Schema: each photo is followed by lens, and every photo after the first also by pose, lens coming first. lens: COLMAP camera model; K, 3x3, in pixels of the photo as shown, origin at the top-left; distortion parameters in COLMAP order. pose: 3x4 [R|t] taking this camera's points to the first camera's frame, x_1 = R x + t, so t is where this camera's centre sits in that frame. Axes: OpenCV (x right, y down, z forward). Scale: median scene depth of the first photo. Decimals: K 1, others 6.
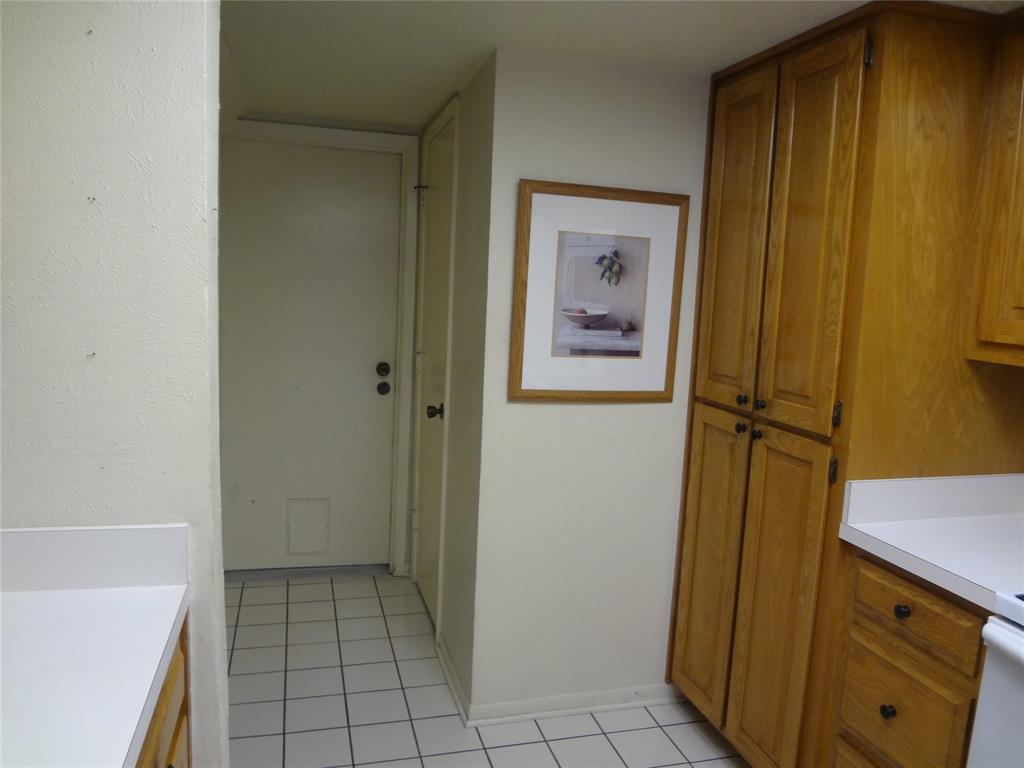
lens RADIAL K [[759.4, 0, 512.0], [0, 759.4, 384.0], [0, 0, 1]] dist [-0.045592, 0.006979]
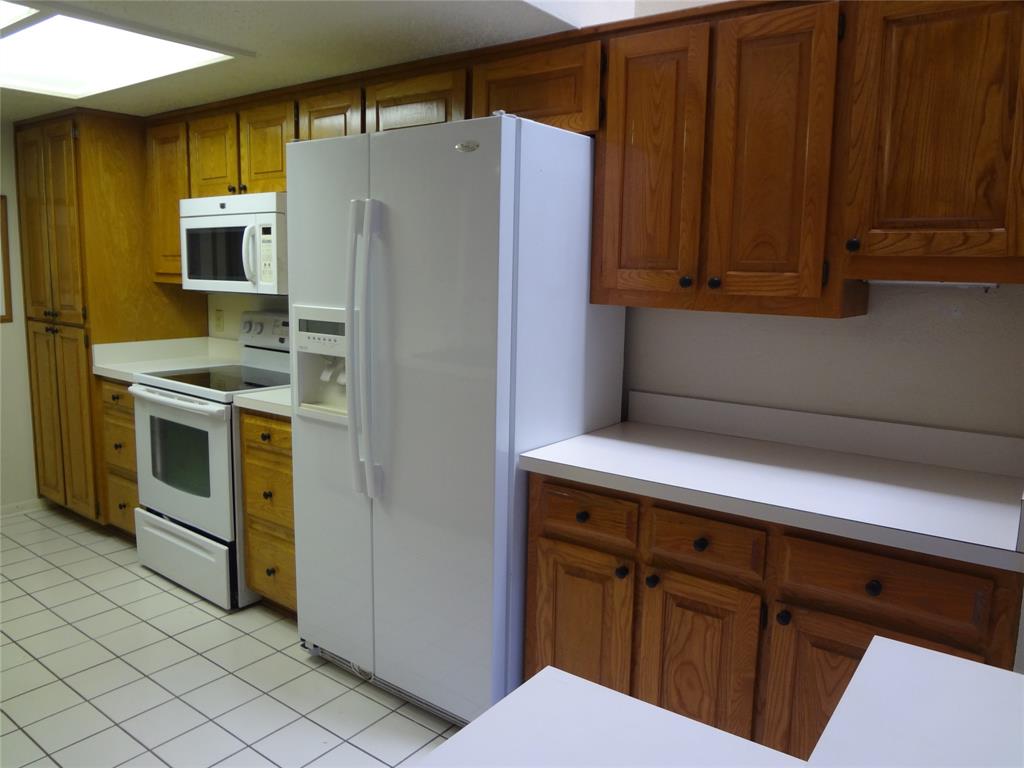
lens RADIAL K [[759.4, 0, 512.0], [0, 759.4, 384.0], [0, 0, 1]] dist [-0.045592, 0.006979]
pose [[0.795446, -0.119671, 0.594092, 0.103278], [0.093074, 0.992803, 0.075366, 0.144336], [-0.598835, -0.004655, 0.800859, -0.994360]]
